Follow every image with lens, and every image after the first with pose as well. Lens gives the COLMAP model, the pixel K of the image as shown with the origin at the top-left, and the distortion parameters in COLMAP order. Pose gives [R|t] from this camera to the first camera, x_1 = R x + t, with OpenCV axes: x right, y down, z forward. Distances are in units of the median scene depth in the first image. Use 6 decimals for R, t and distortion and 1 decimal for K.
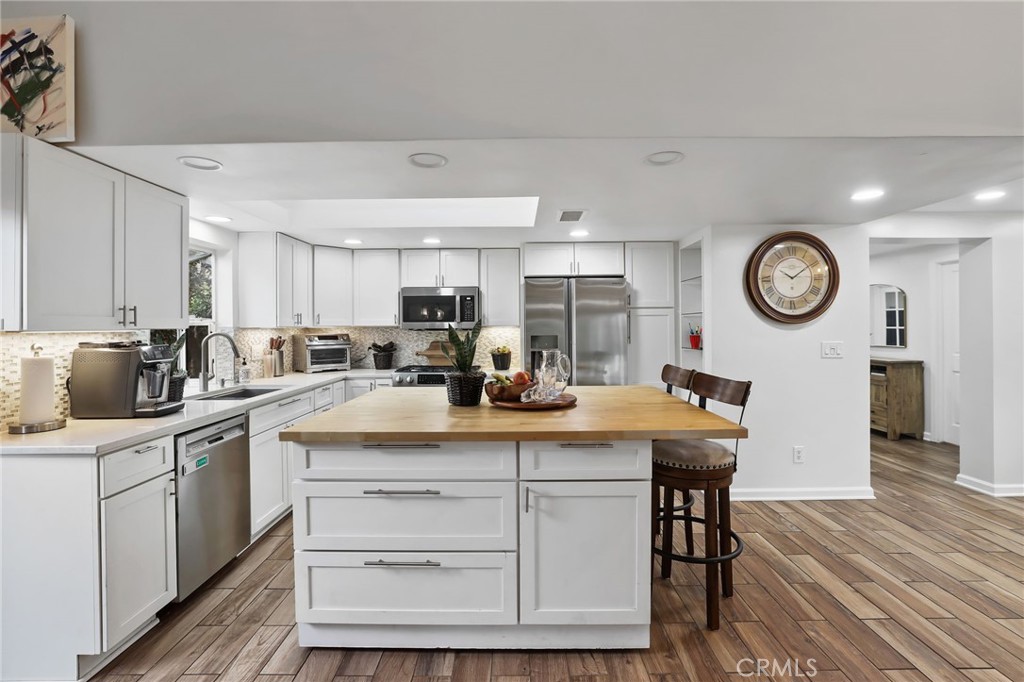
lens RADIAL K [[470.9, 0, 516.0], [0, 470.9, 325.6], [0, 0, 1]] dist [-0.043304, 0.016985]
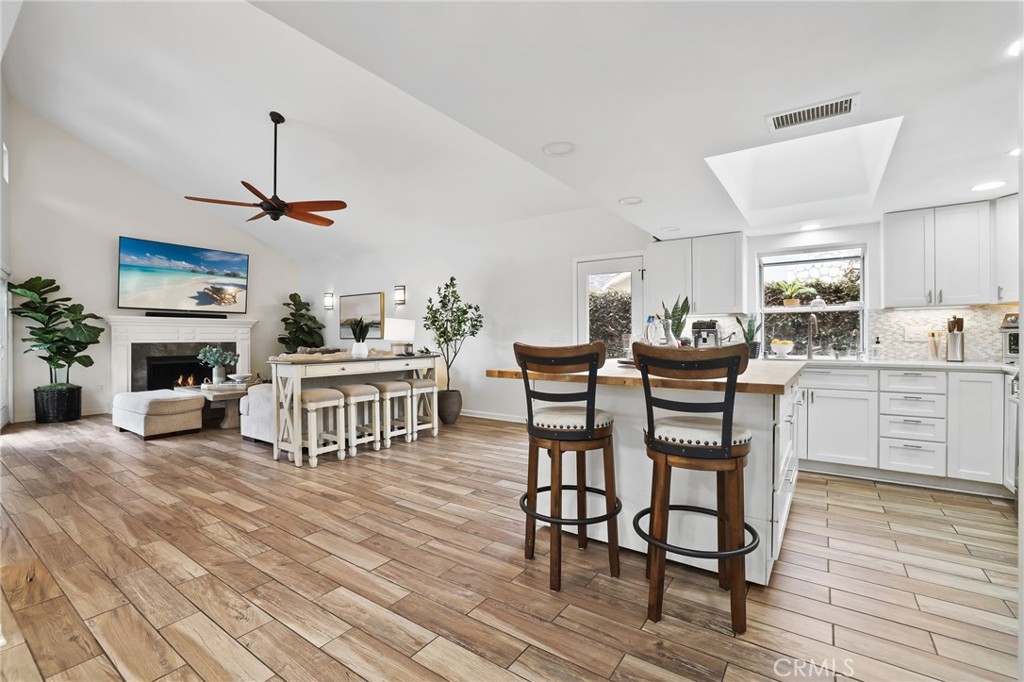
lens RADIAL K [[458.2, 0, 512.0], [0, 458.2, 341.0], [0, 0, 1]] dist [-0.006332, 0.000725]
pose [[-0.575581, 0.013758, -0.817629, 0.942066], [0.006878, 0.999905, 0.011983, 0.072332], [0.817716, 0.001273, -0.575620, 1.110733]]
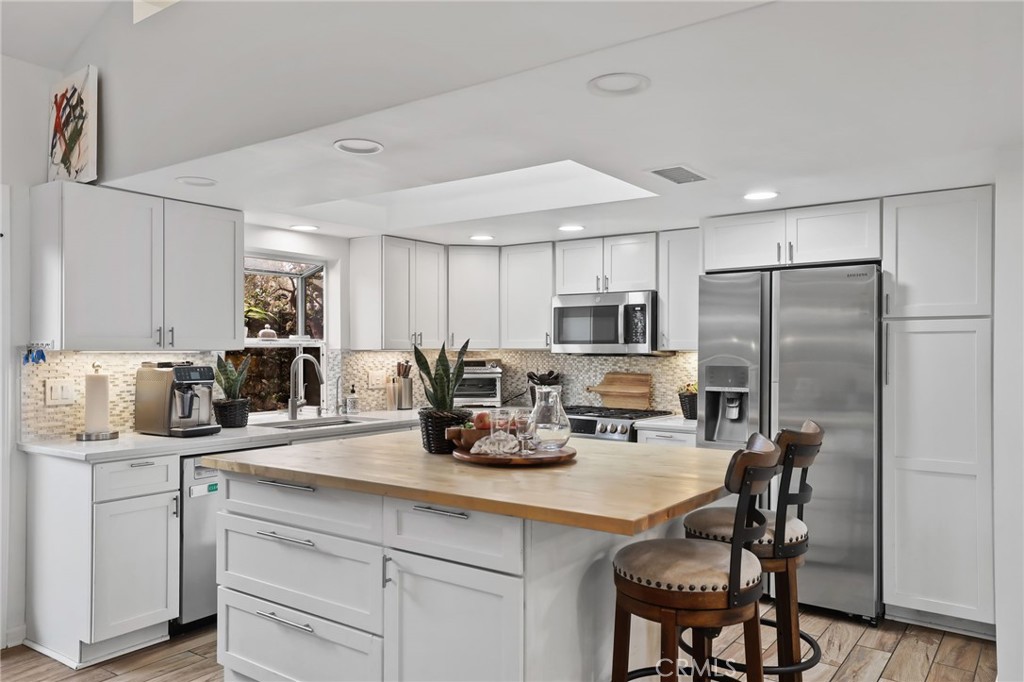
lens RADIAL K [[742.2, 0, 508.7], [0, 742.2, 343.3], [0, 0, 1]] dist [0.014927, 0.003108]
pose [[0.813002, 0.002607, -0.582255, 0.541639], [-0.006837, 0.999964, -0.005070, -0.002774], [0.582221, 0.008103, 0.812991, 0.063007]]
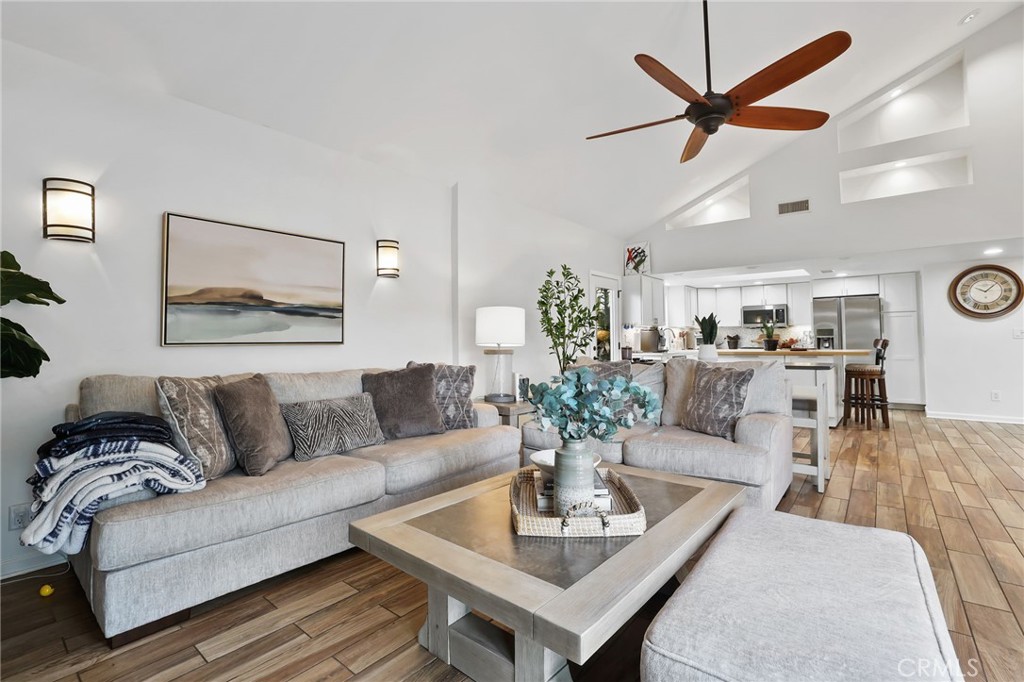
lens RADIAL K [[470.9, 0, 516.0], [0, 470.9, 325.6], [0, 0, 1]] dist [-0.043304, 0.016985]
pose [[0.776990, -0.019961, -0.629196, 0.364532], [0.002711, 0.999594, -0.028364, 0.077103], [0.629507, 0.020333, 0.776729, -1.646105]]
